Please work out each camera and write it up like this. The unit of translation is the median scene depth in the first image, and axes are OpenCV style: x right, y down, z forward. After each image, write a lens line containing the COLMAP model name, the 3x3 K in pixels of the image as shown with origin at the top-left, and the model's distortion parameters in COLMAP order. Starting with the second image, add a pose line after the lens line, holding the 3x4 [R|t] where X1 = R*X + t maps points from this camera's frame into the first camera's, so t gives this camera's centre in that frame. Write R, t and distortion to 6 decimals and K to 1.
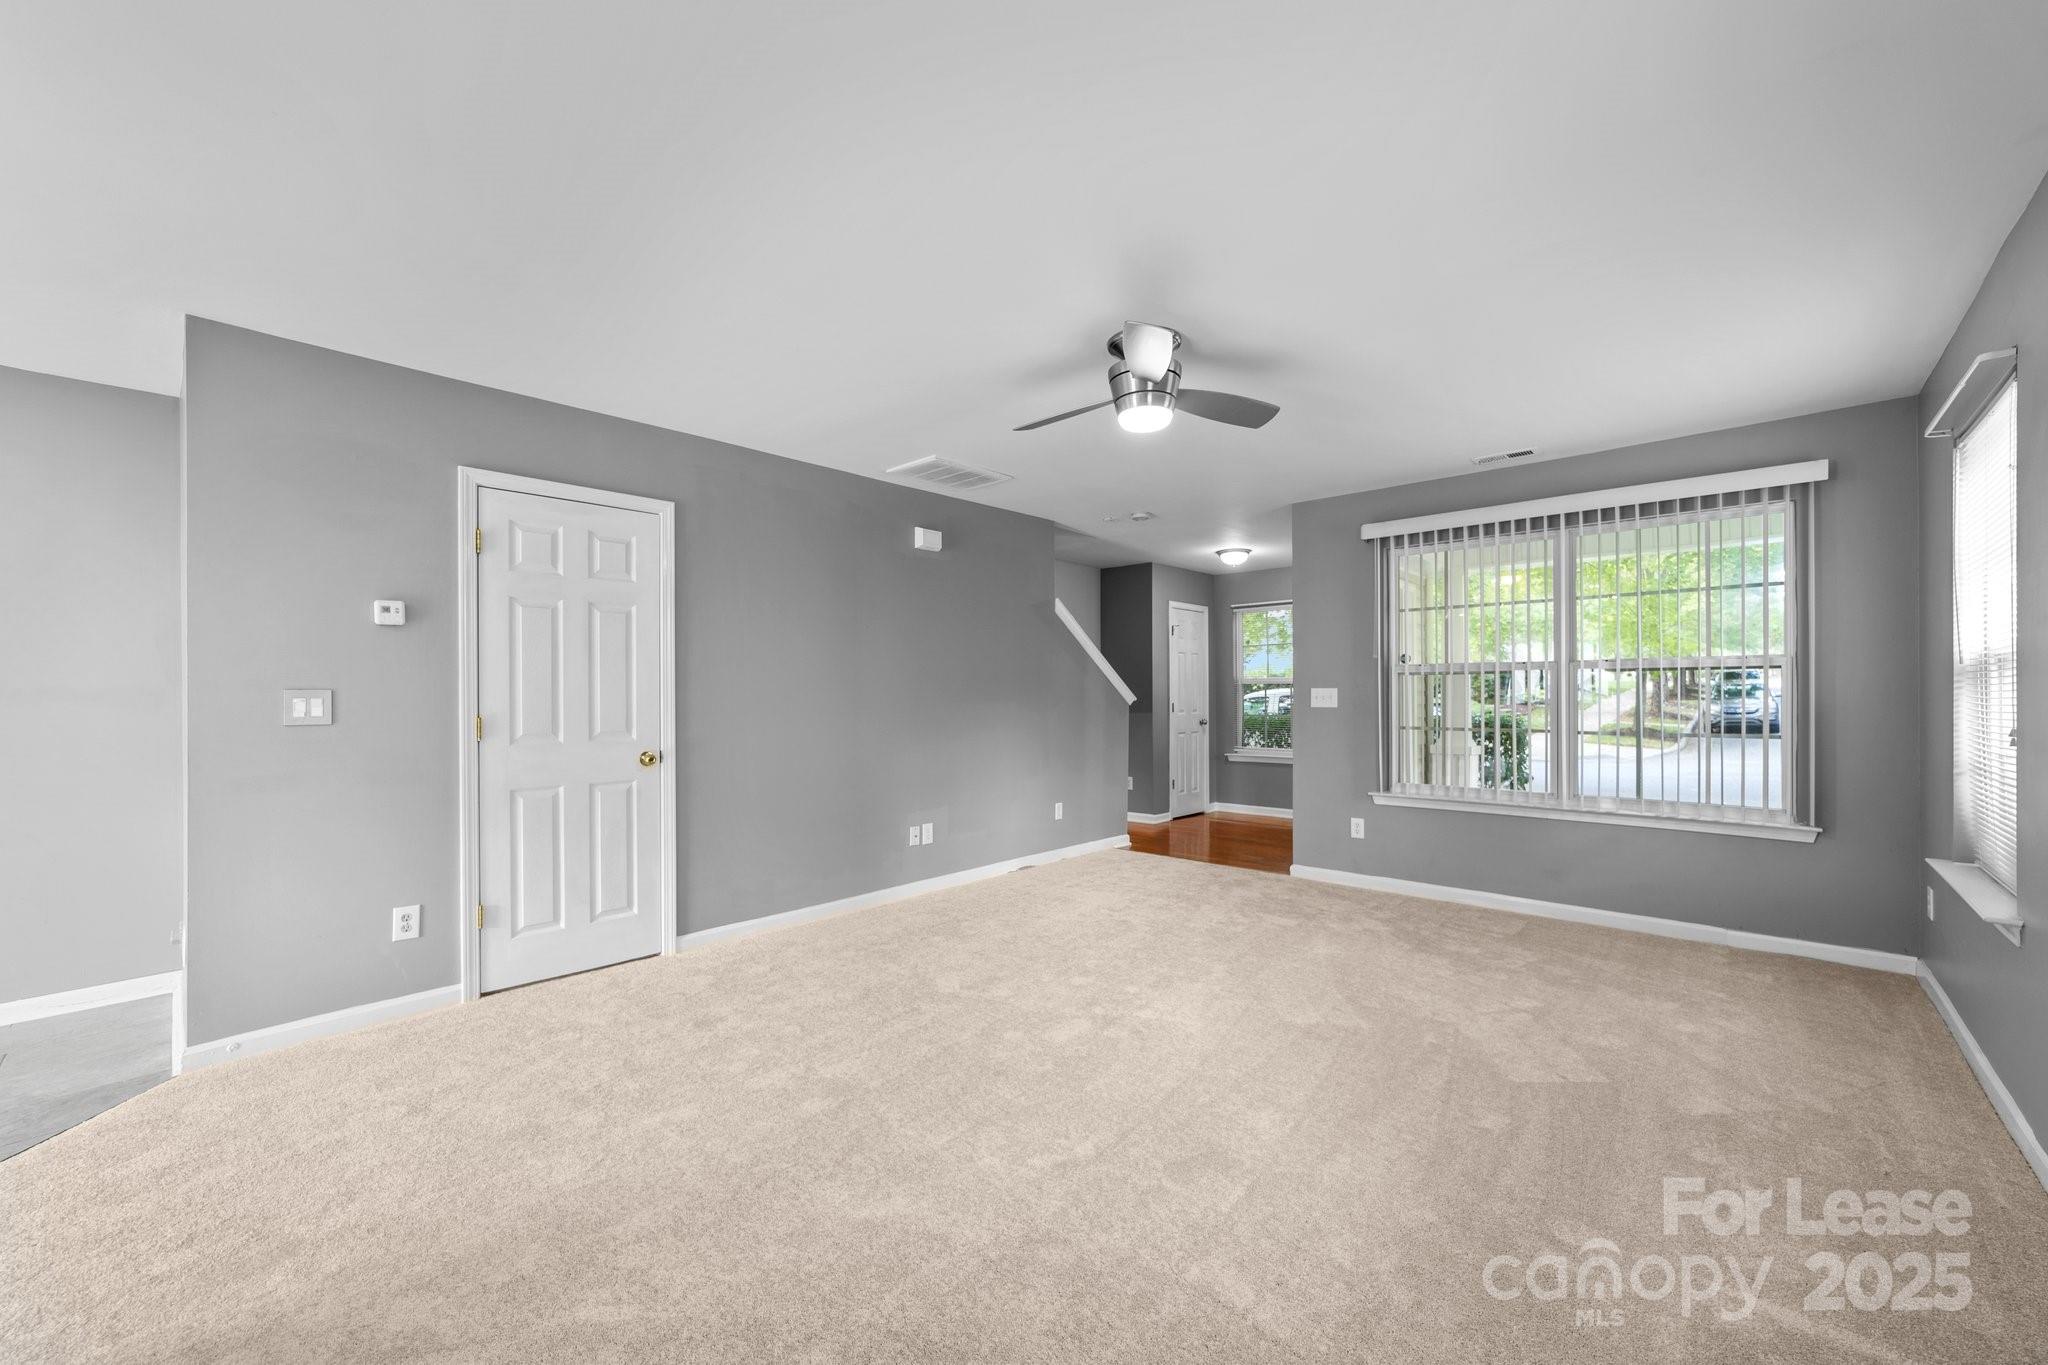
lens RADIAL K [[792.3, 0, 1025.6], [0, 792.3, 692.0], [0, 0, 1]] dist [-0.005625, 0.001999]
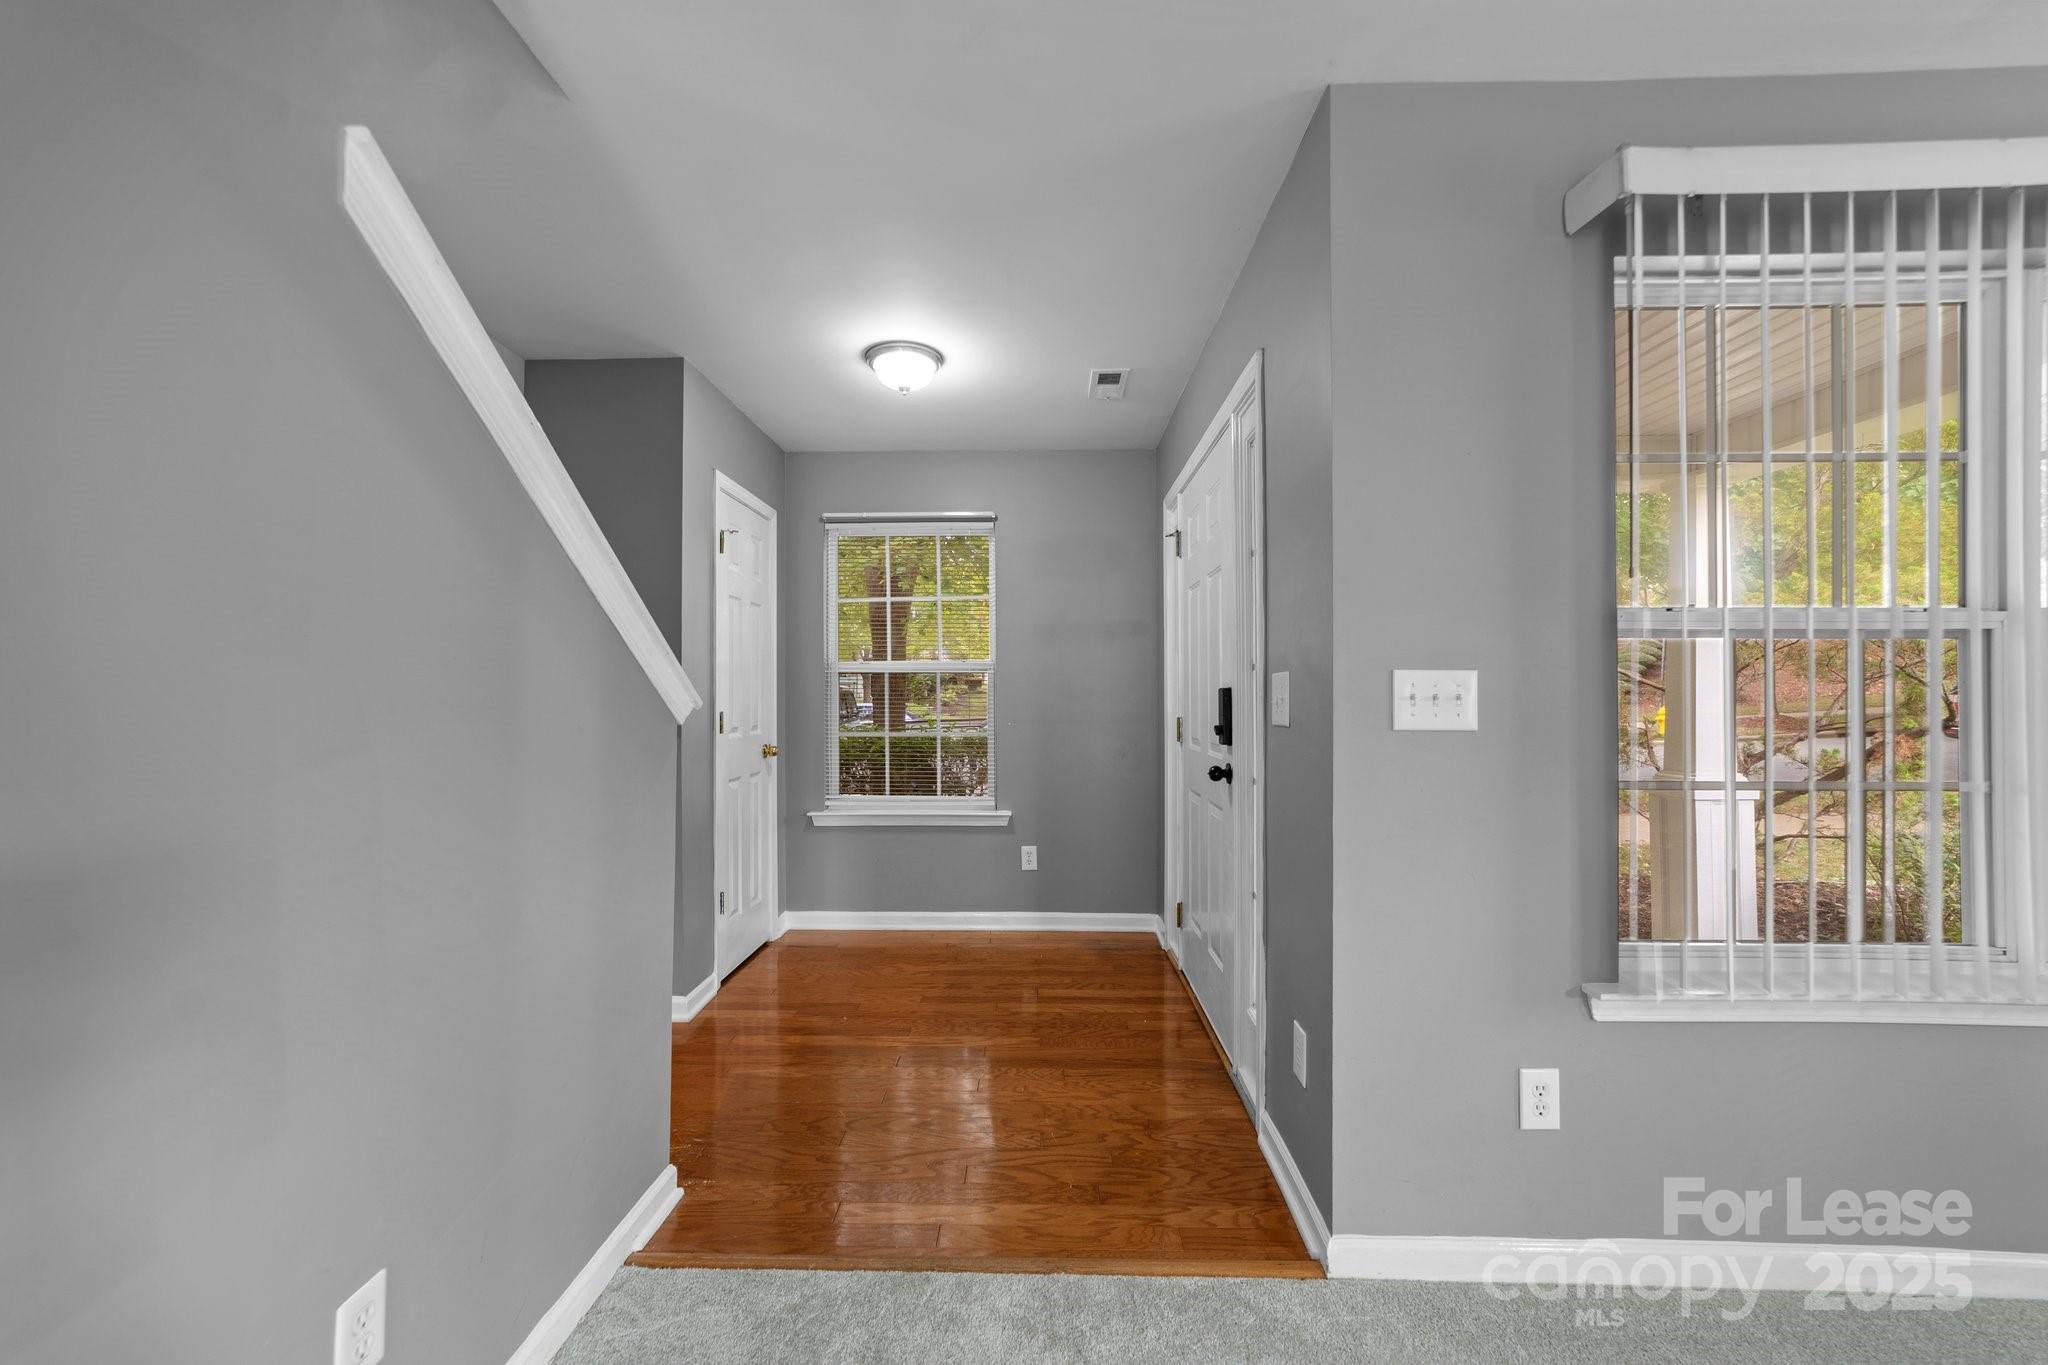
lens RADIAL K [[792.3, 0, 1015.2], [0, 792.3, 691.9], [0, 0, 1]] dist [-0.005625, 0.001999]
pose [[0.756655, 0.004538, 0.653798, 0.030708], [-0.003692, 0.999990, -0.002669, 0.004106], [-0.653803, -0.000394, 0.756664, 0.659954]]
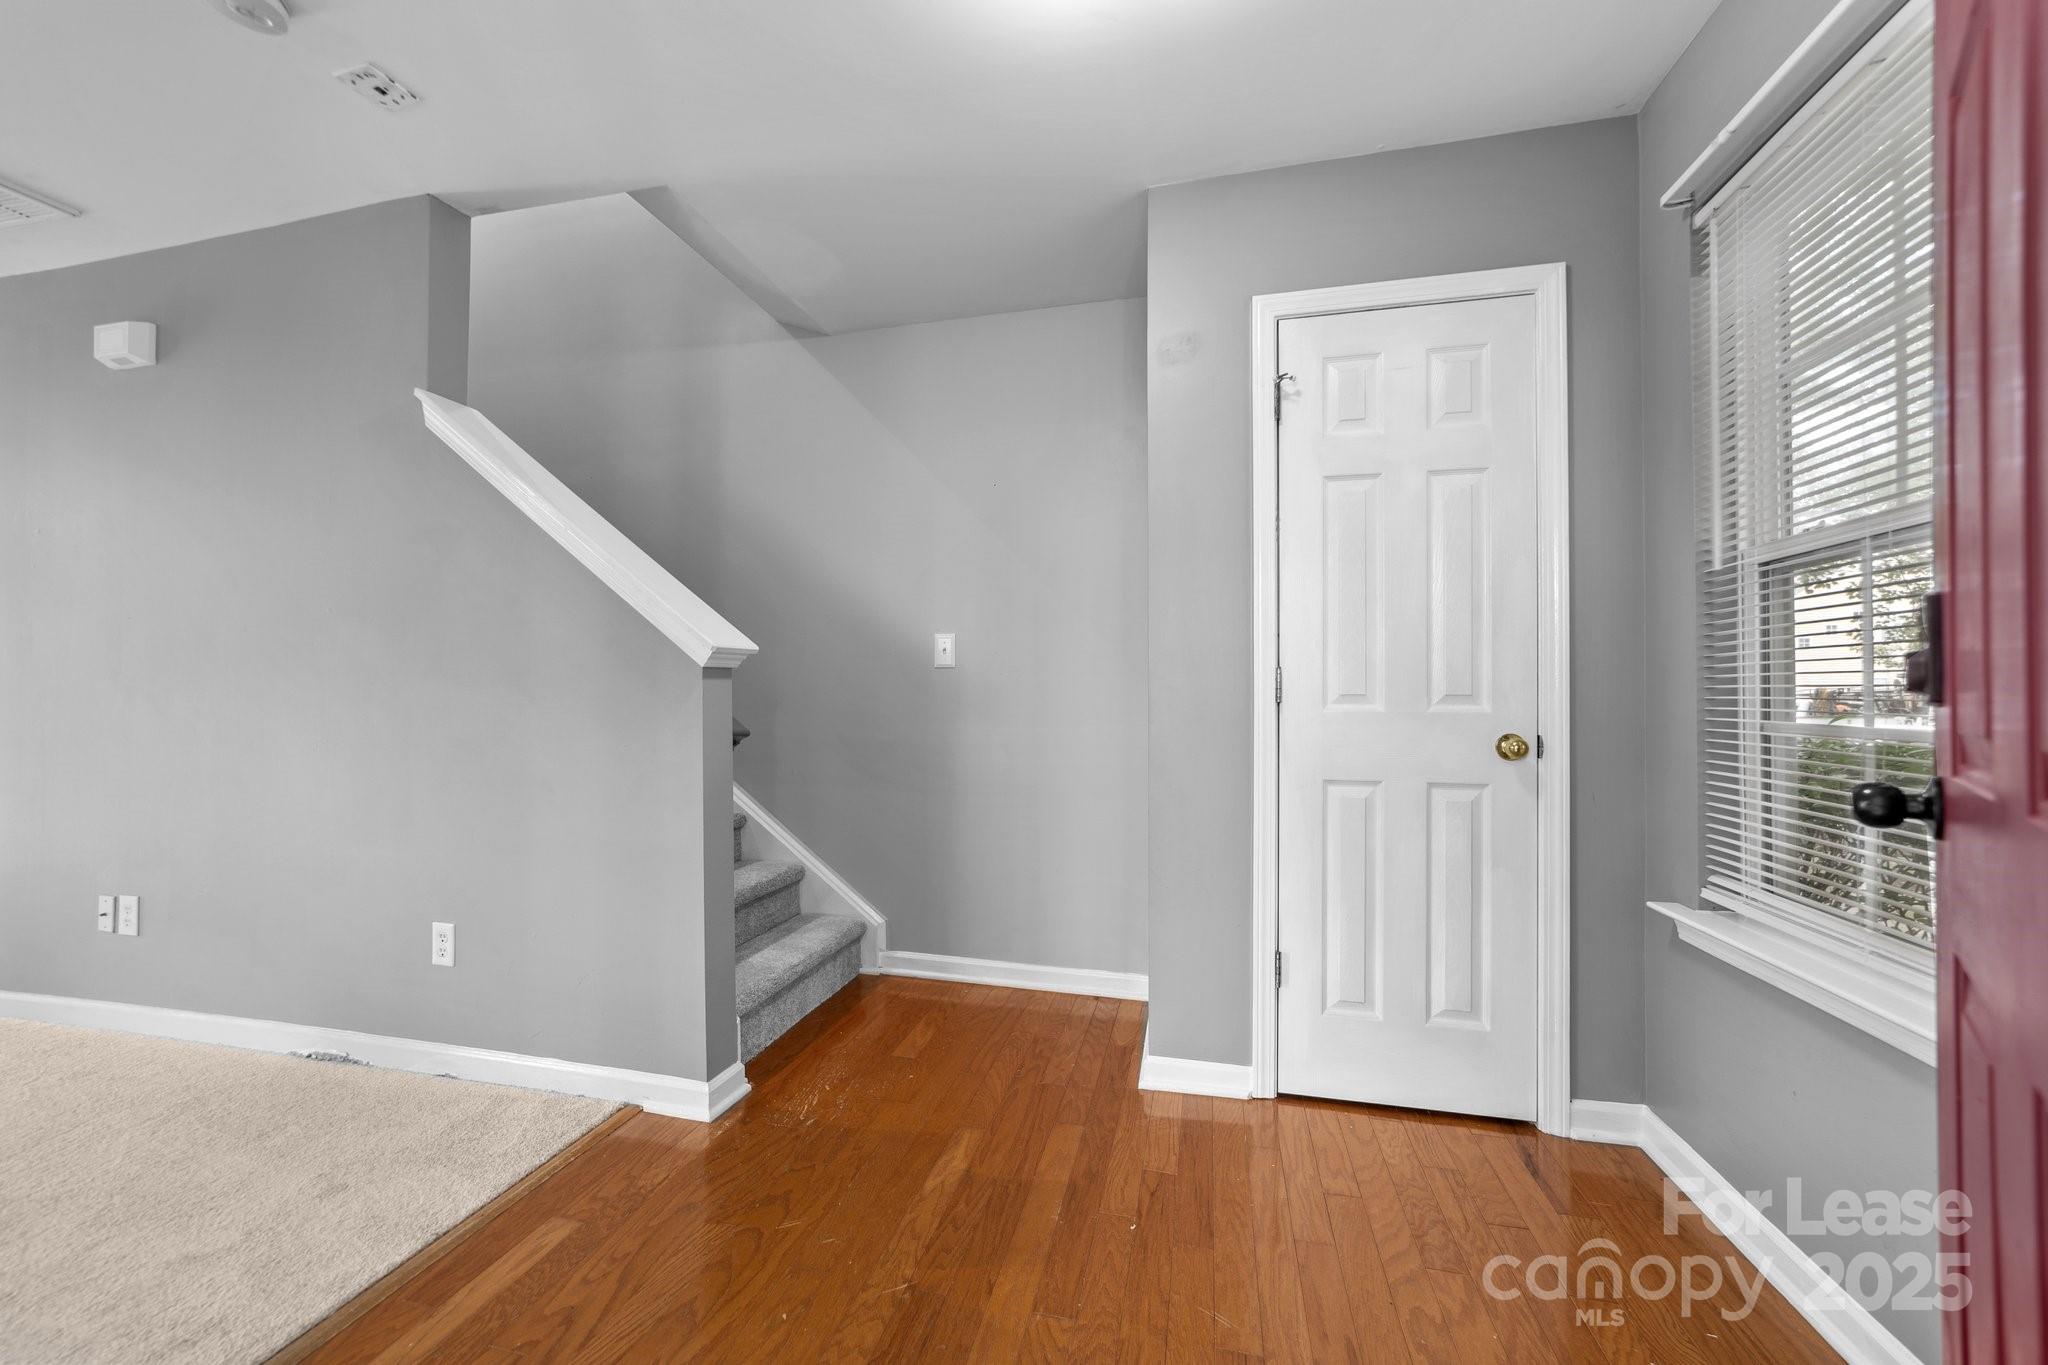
lens RADIAL K [[792.3, 0, 1016.8], [0, 792.3, 697.6], [0, 0, 1]] dist [-0.005625, 0.001999]
pose [[0.487084, -0.012018, -0.873273, 0.438904], [0.000085, 0.999906, -0.013714, 0.032739], [0.873355, 0.006606, 0.487039, 0.911307]]
